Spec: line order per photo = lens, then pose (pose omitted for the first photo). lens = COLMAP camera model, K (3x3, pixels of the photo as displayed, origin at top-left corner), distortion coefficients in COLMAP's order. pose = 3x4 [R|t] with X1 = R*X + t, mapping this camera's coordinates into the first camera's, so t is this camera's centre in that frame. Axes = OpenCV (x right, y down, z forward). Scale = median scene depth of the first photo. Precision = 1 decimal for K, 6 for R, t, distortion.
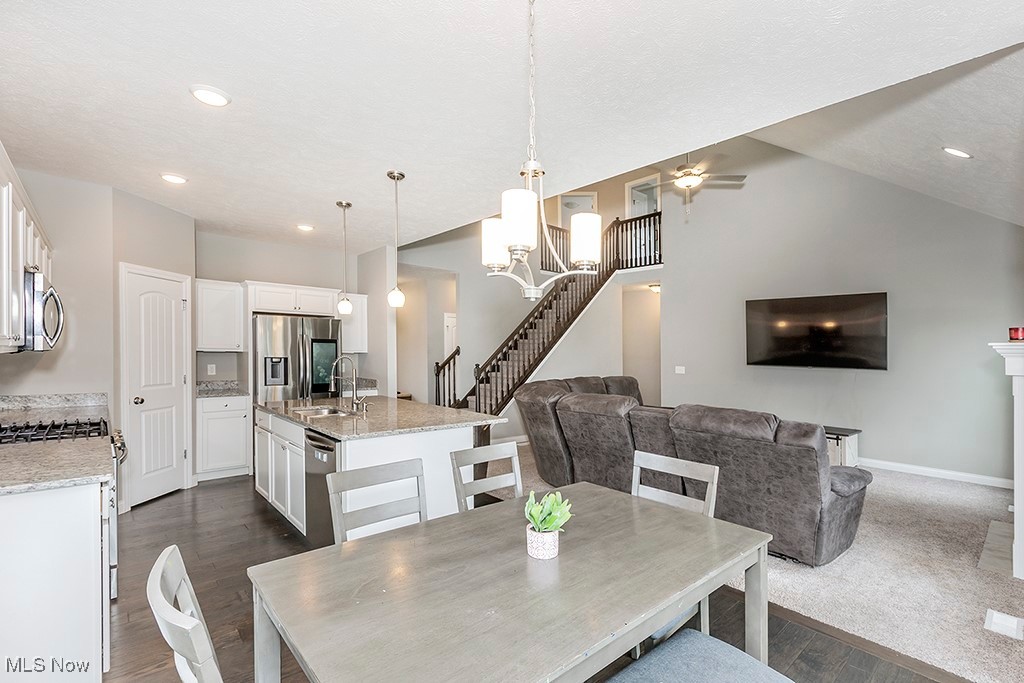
lens RADIAL K [[467.3, 0, 516.9], [0, 467.3, 361.7], [0, 0, 1]] dist [-0.001399, -0.000091]
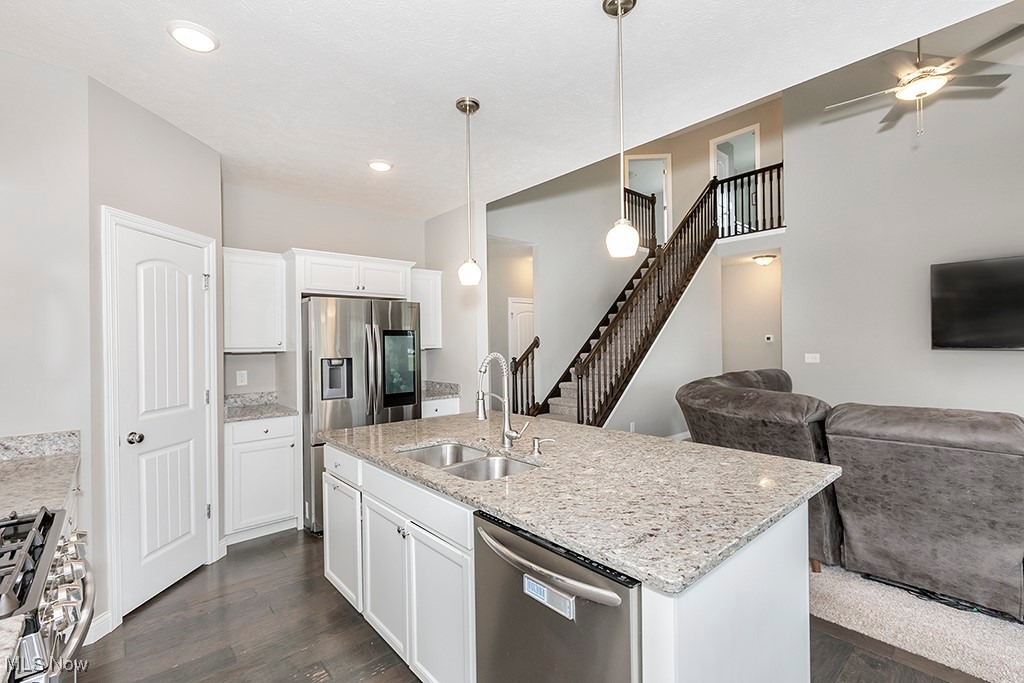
lens RADIAL K [[467.3, 0, 515.3], [0, 467.3, 338.8], [0, 0, 1]] dist [-0.001399, -0.000091]
pose [[0.999445, -0.029270, -0.015931, -0.226267], [0.028774, 0.999120, -0.030502, -0.008981], [0.016810, 0.030027, 0.999408, 0.297361]]
